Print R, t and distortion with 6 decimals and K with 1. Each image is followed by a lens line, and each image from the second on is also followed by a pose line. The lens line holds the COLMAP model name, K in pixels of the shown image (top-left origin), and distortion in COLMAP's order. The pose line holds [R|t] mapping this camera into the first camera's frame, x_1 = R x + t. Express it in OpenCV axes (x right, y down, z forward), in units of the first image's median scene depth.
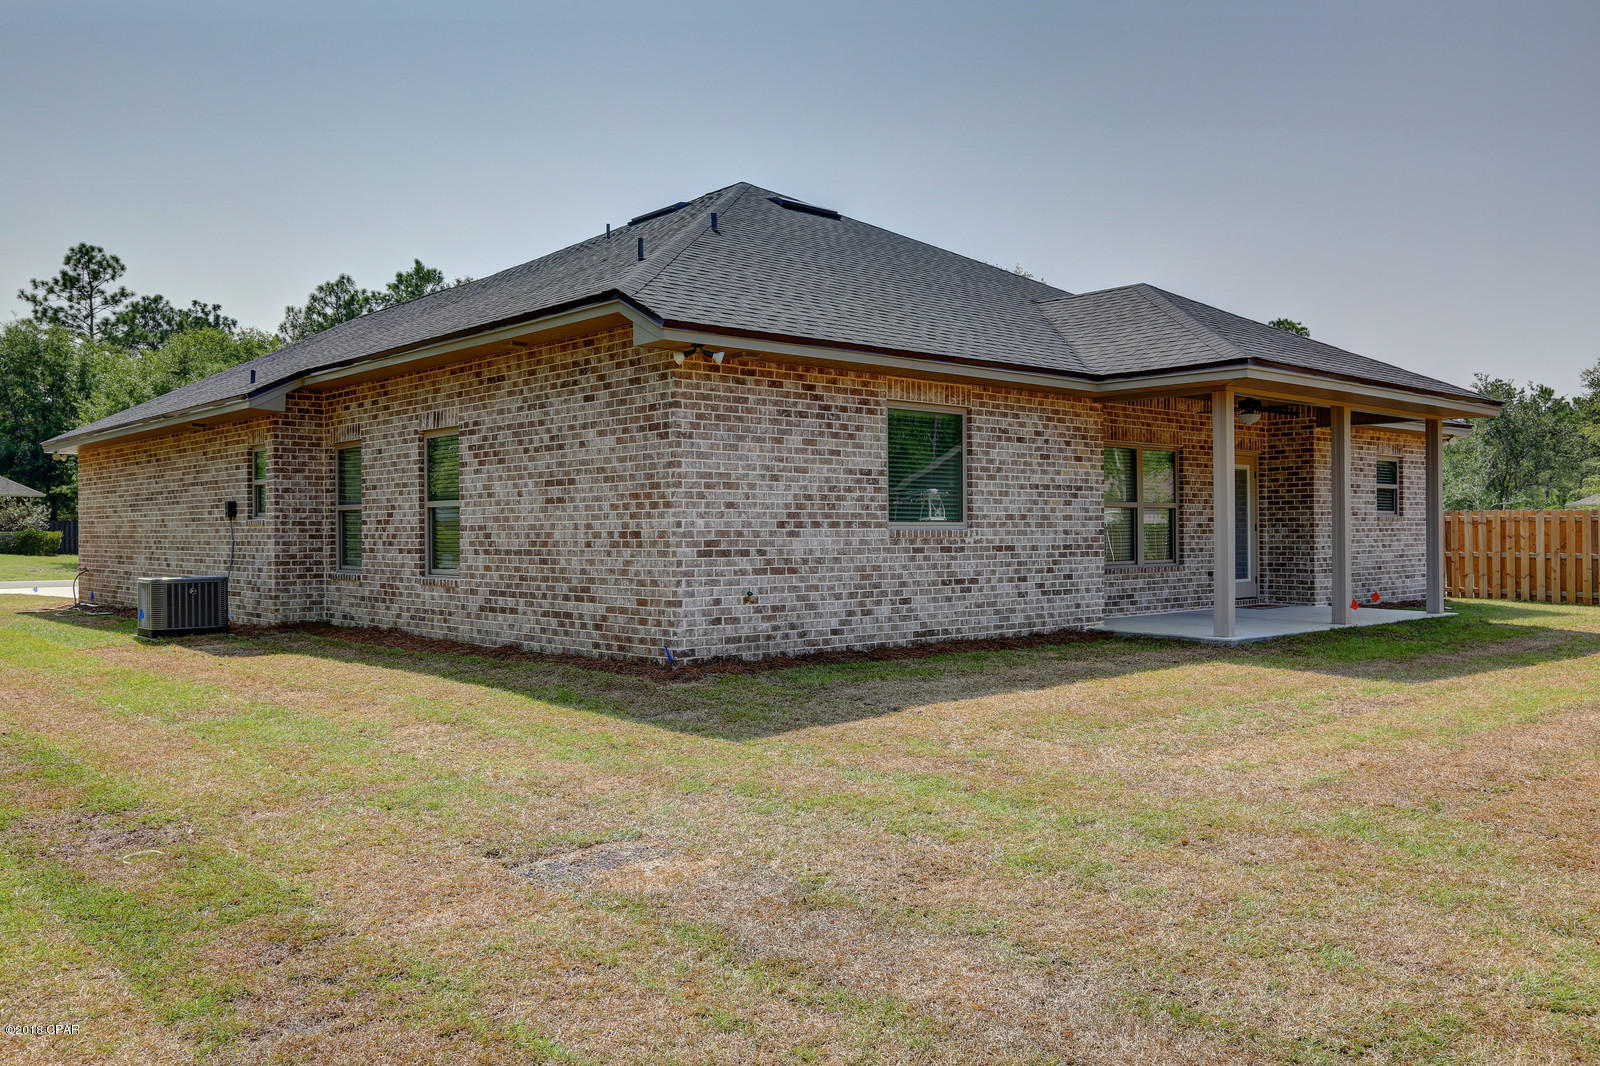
lens RADIAL K [[1260.9, 0, 802.6], [0, 1260.9, 529.9], [0, 0, 1]] dist [-0.043463, 0.139165]
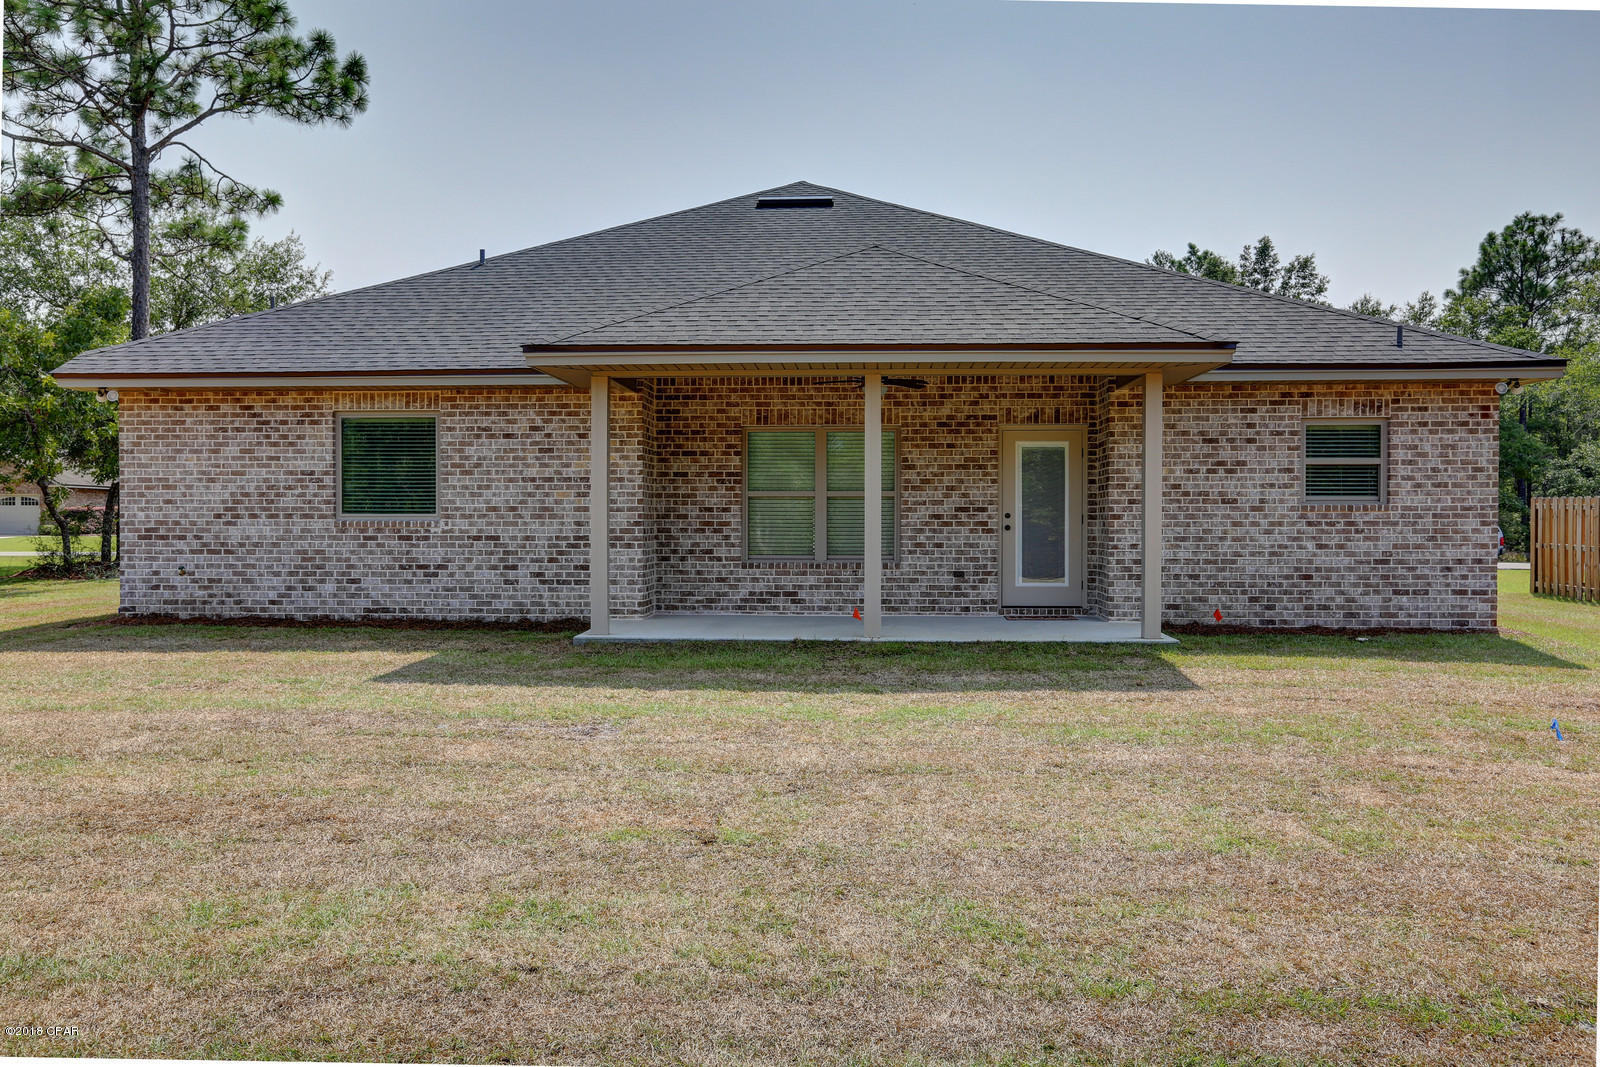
lens RADIAL K [[1260.9, 0, 802.6], [0, 1260.9, 530.4], [0, 0, 1]] dist [-0.043463, 0.139165]
pose [[0.702963, 0.010856, -0.711144, 1.252014], [-0.002569, 0.999916, 0.012724, -0.007078], [0.711222, -0.007118, 0.702931, 0.490475]]
